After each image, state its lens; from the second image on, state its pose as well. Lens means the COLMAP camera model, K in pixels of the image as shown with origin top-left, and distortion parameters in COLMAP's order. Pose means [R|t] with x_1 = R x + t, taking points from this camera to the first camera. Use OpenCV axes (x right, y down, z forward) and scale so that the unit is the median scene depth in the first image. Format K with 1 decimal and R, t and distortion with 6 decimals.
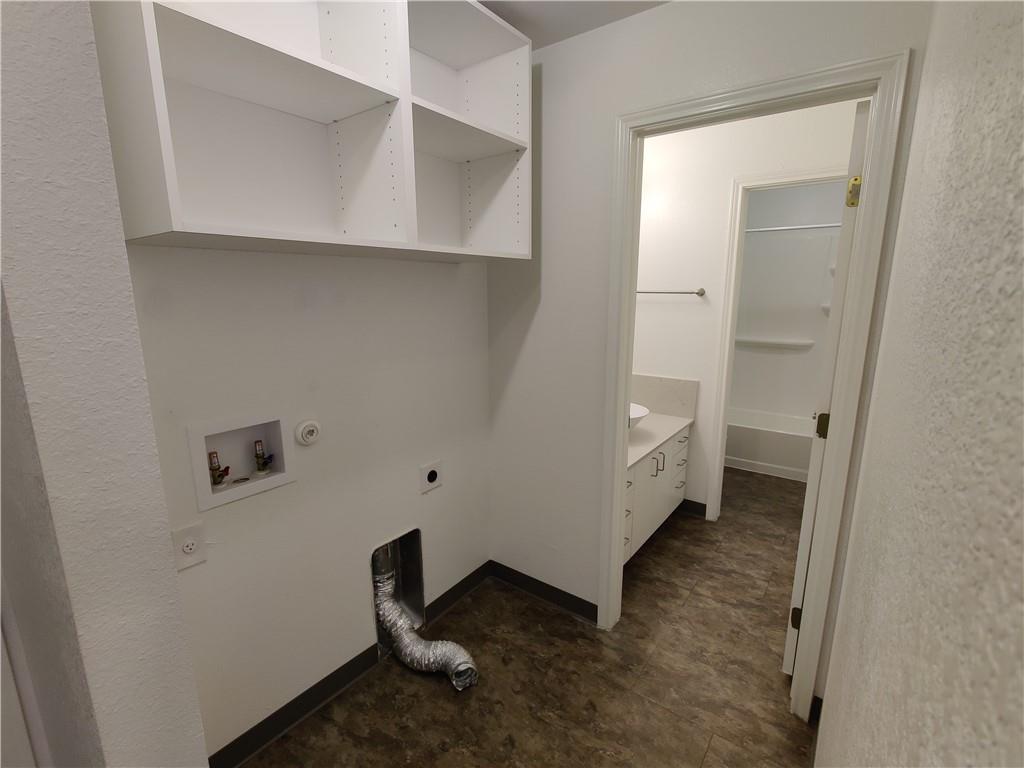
lens RADIAL K [[477.7, 0, 511.8], [0, 477.7, 384.0], [0, 0, 1]] dist [0.004282, -0.004144]
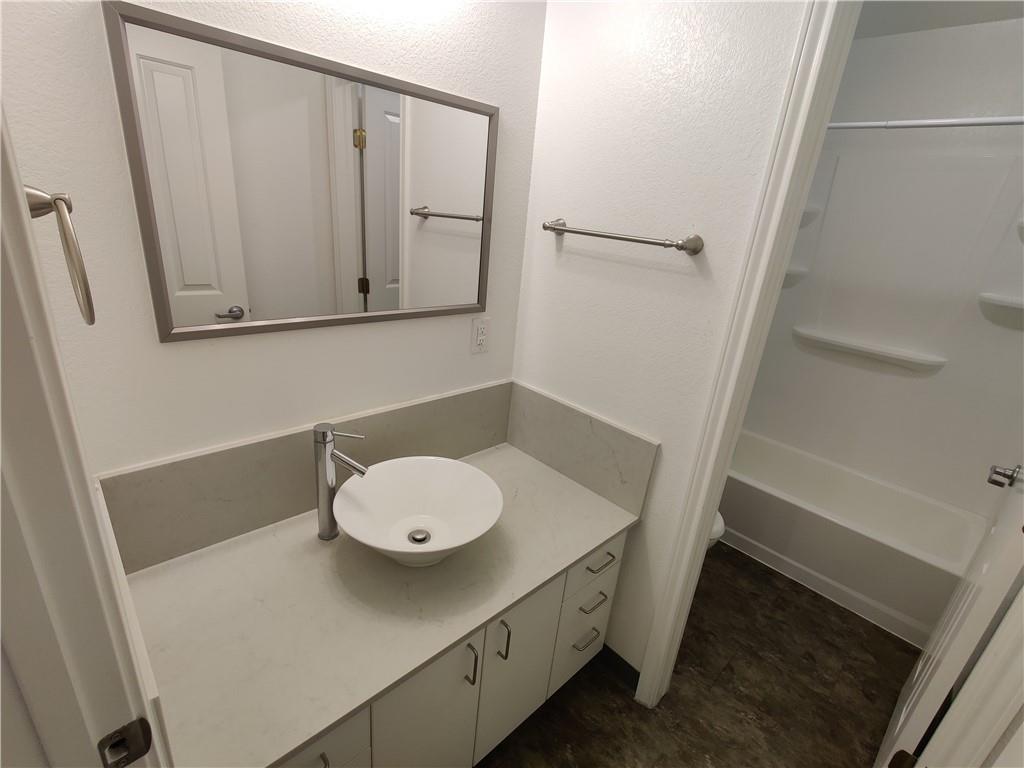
lens RADIAL K [[477.7, 0, 514.5], [0, 477.7, 382.4], [0, 0, 1]] dist [0.004282, -0.004144]
pose [[0.981854, 0.146679, -0.120195, 0.289565], [-0.126989, 0.979286, 0.157714, -0.113955], [0.140839, -0.139589, 0.980143, 0.522747]]
